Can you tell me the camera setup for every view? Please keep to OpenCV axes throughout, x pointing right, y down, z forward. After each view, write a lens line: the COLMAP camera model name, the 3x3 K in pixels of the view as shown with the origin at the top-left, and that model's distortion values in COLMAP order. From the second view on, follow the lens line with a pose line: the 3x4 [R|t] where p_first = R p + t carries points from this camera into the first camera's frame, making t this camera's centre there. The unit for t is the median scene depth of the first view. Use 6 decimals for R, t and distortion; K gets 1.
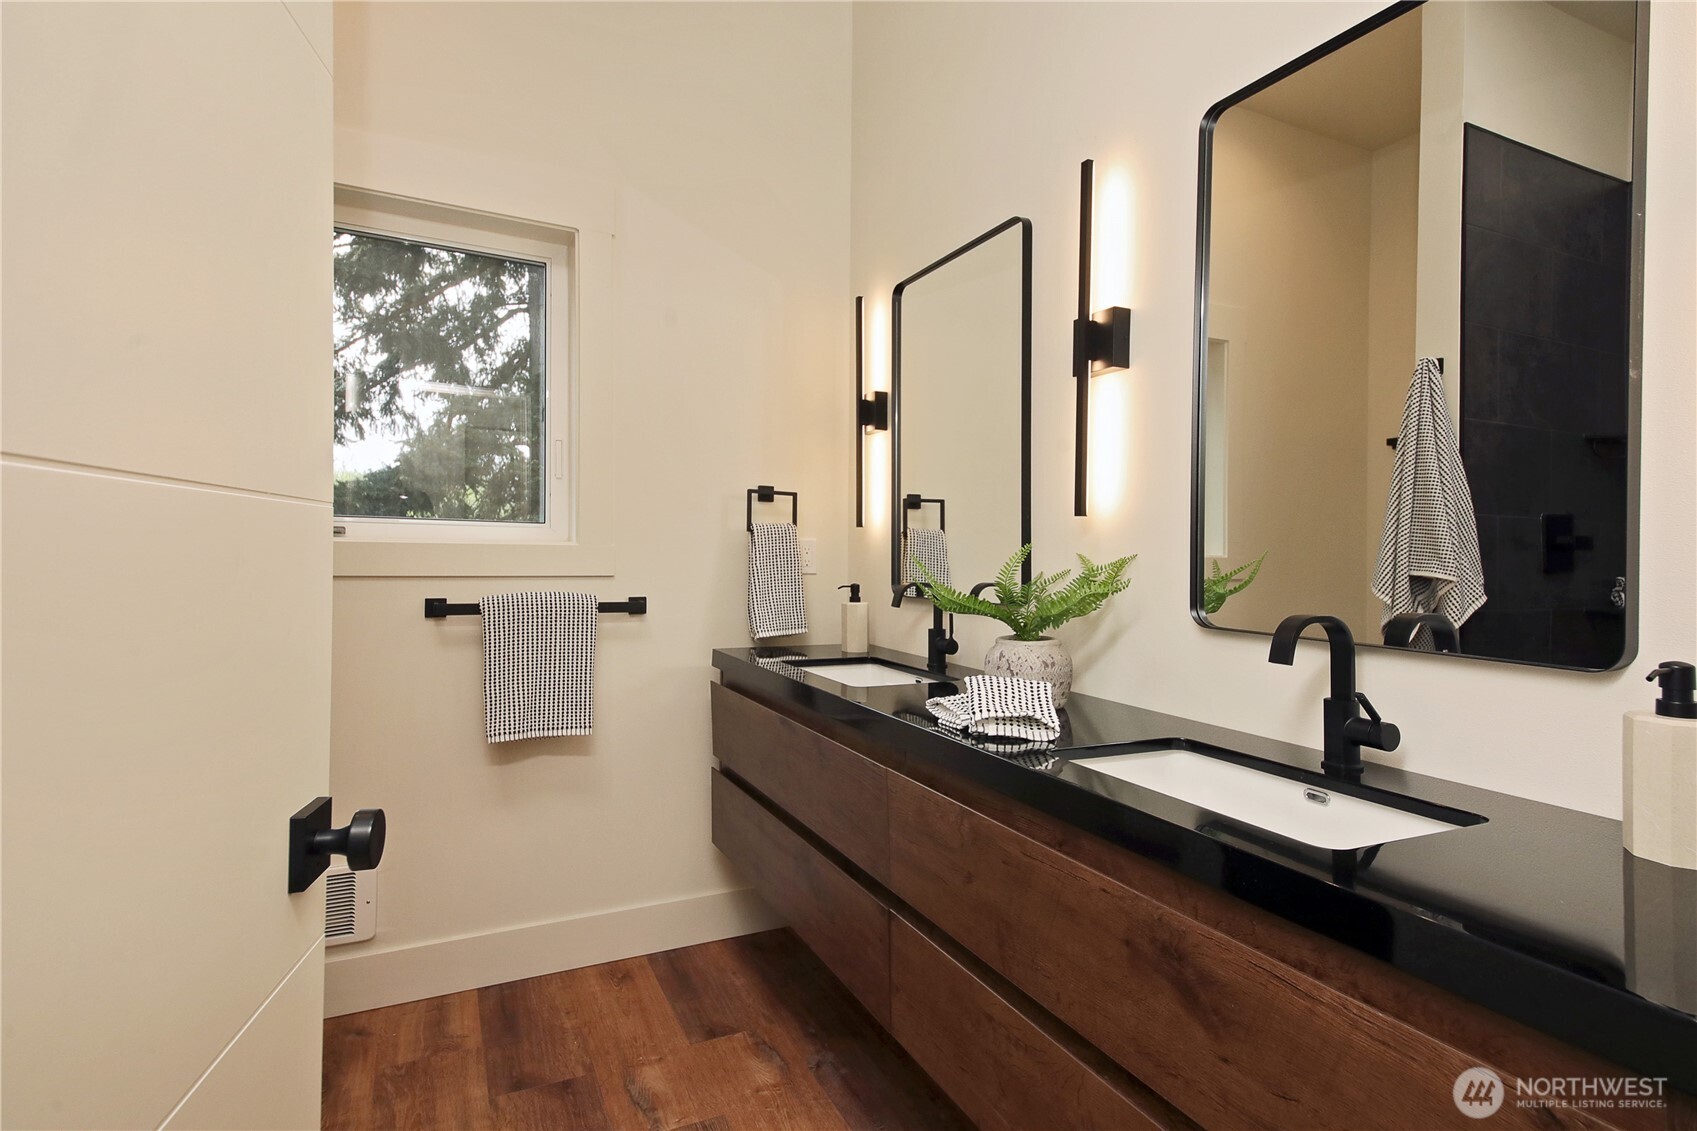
lens RADIAL K [[860.3, 0, 848.5], [0, 860.3, 565.5], [0, 0, 1]] dist [0.021848, -0.000534]
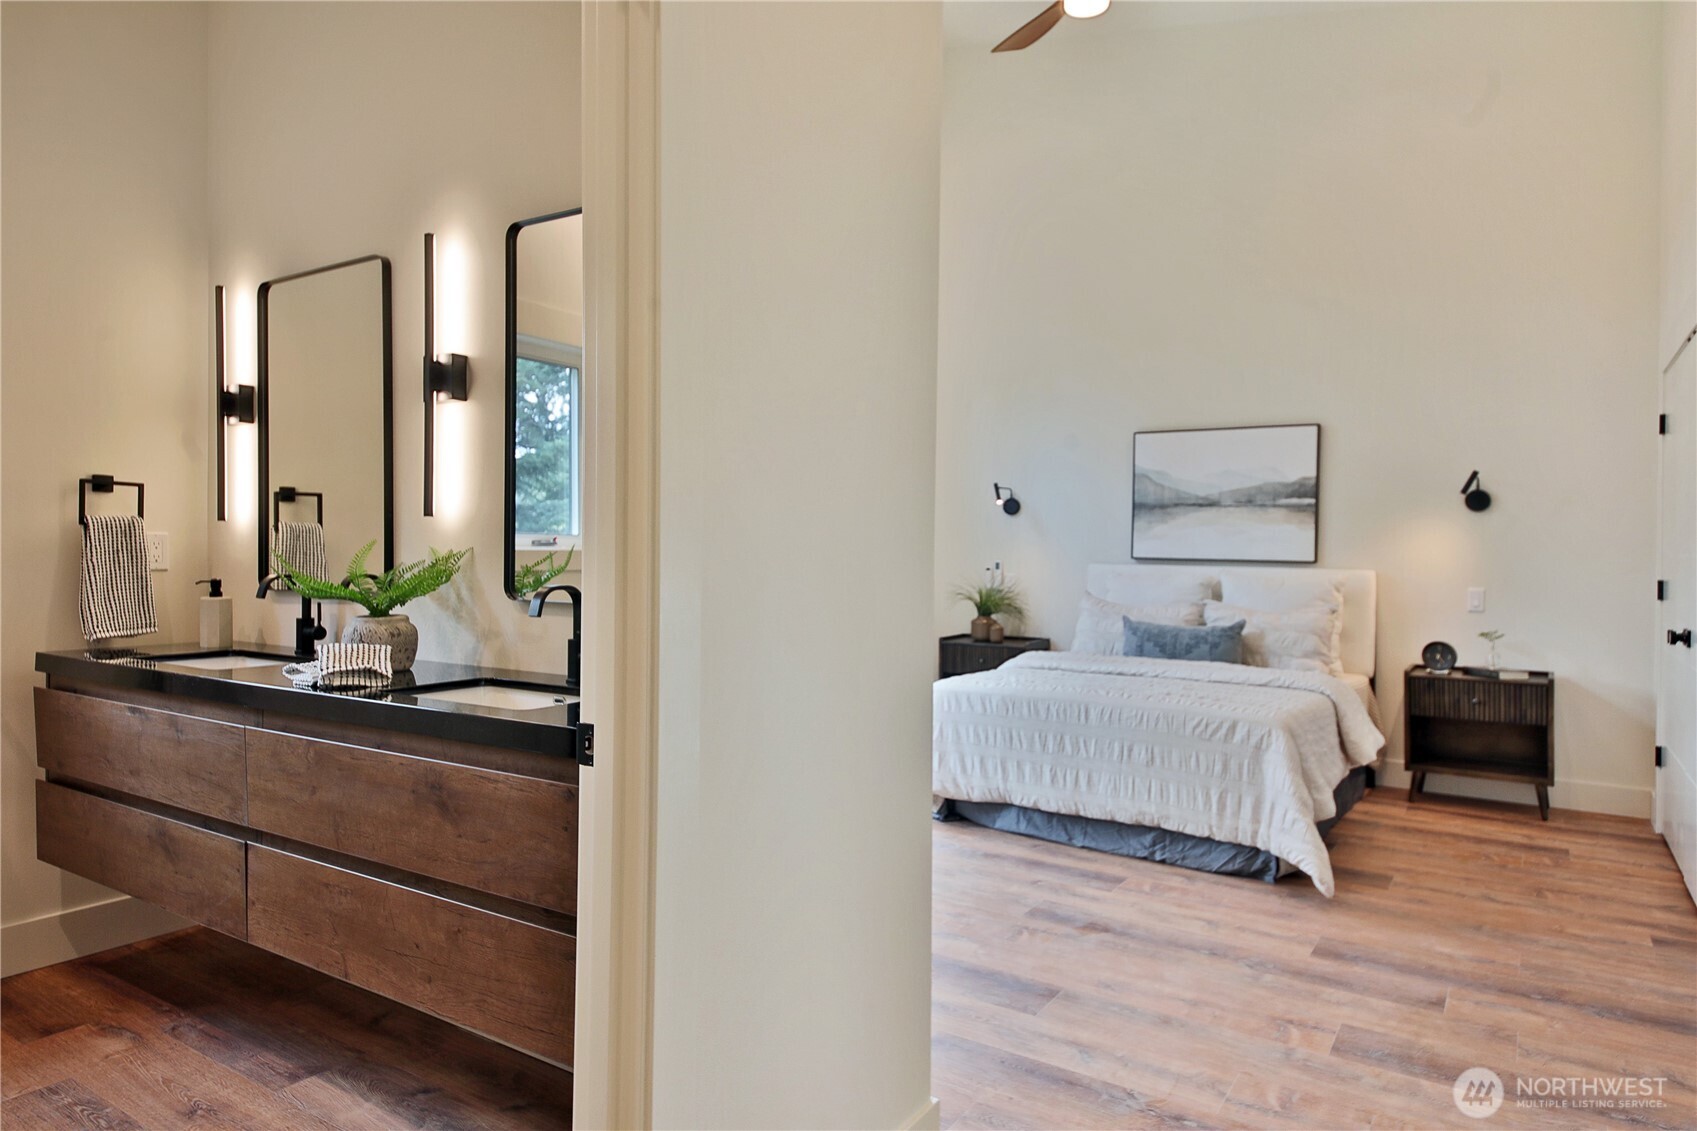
lens RADIAL K [[1077.1, 0, 841.4], [0, 1077.1, 546.9], [0, 0, 1]] dist [0.073065, -0.063441]
pose [[0.866502, -0.002371, 0.499167, 0.002747], [0.010355, 0.999859, -0.013225, 0.011172], [-0.499066, 0.016629, 0.866405, -0.562976]]
